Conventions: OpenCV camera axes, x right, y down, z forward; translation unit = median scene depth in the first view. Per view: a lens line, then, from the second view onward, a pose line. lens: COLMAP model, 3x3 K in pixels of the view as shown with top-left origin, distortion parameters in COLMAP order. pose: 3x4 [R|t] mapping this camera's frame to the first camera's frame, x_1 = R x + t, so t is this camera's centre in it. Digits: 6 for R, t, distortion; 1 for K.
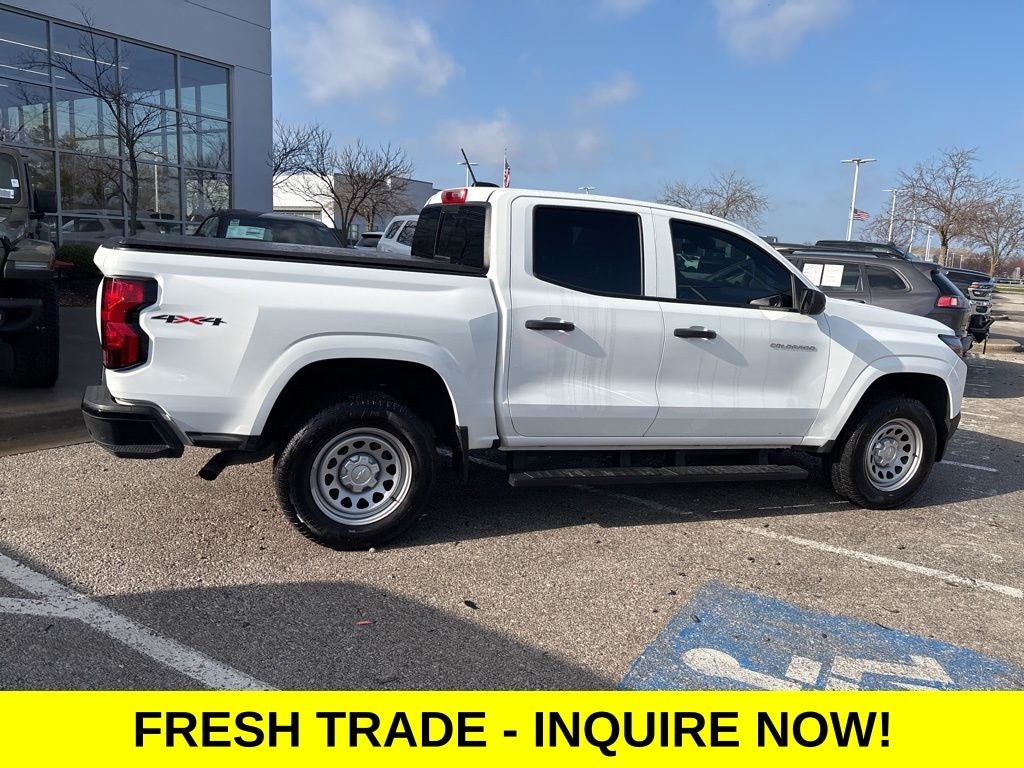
lens RADIAL K [[765.8, 0, 515.7], [0, 765.8, 370.0], [0, 0, 1]] dist [0.054780, -0.062846]
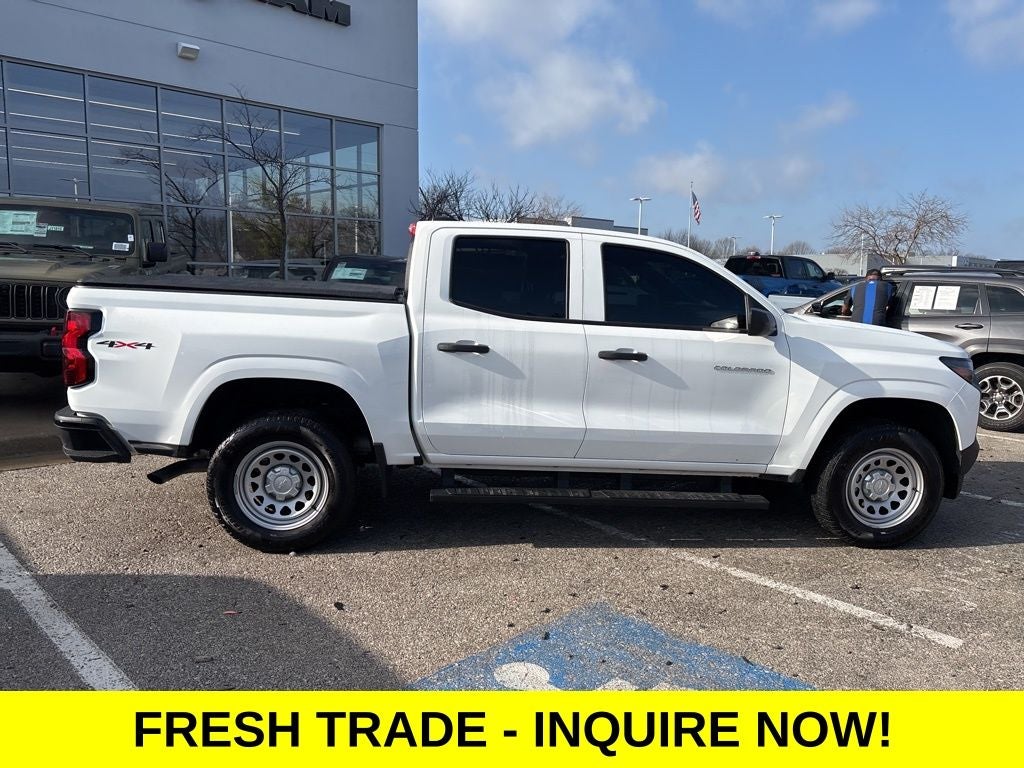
lens RADIAL K [[765.8, 0, 515.7], [0, 765.8, 370.0], [0, 0, 1]] dist [0.054780, -0.062846]
pose [[0.970099, -0.003846, -0.242679, 0.355250], [-0.007538, 0.998915, -0.045961, 0.018800], [0.242592, 0.046416, 0.969017, 0.002104]]
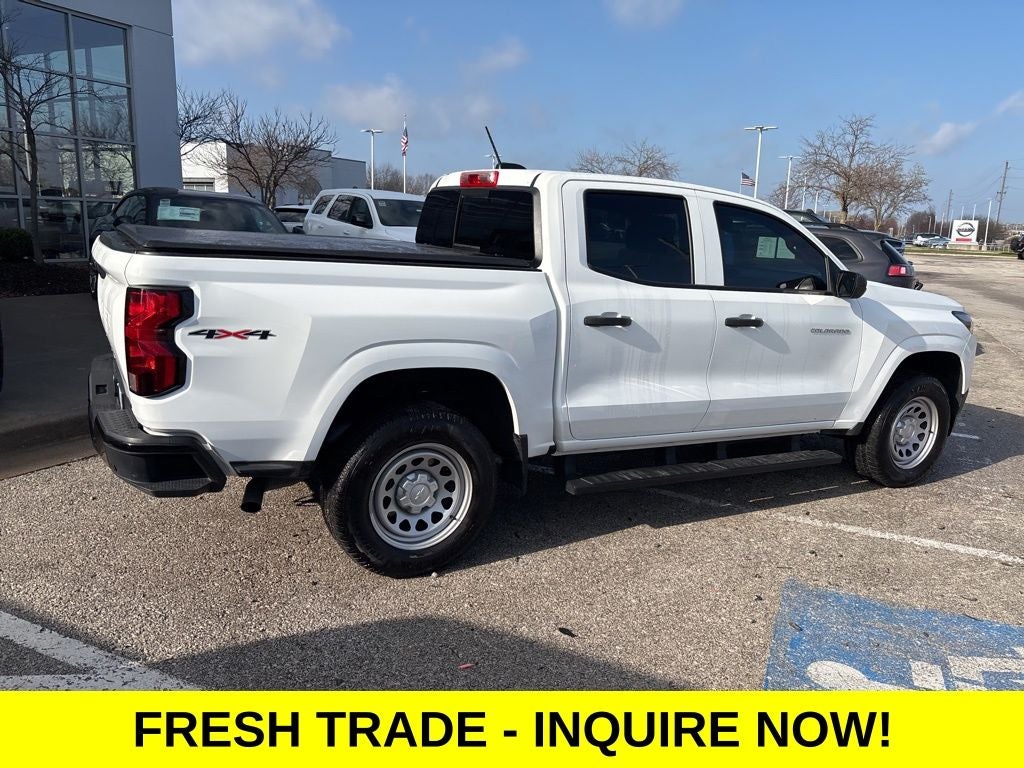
lens RADIAL K [[767.2, 0, 520.6], [0, 767.2, 378.9], [0, 0, 1]] dist [0.054912, -0.060049]
pose [[0.991618, -0.042671, 0.121959, -0.170542], [0.036589, 0.997993, 0.051678, -0.038556], [-0.123919, -0.046782, 0.991189, 0.082403]]
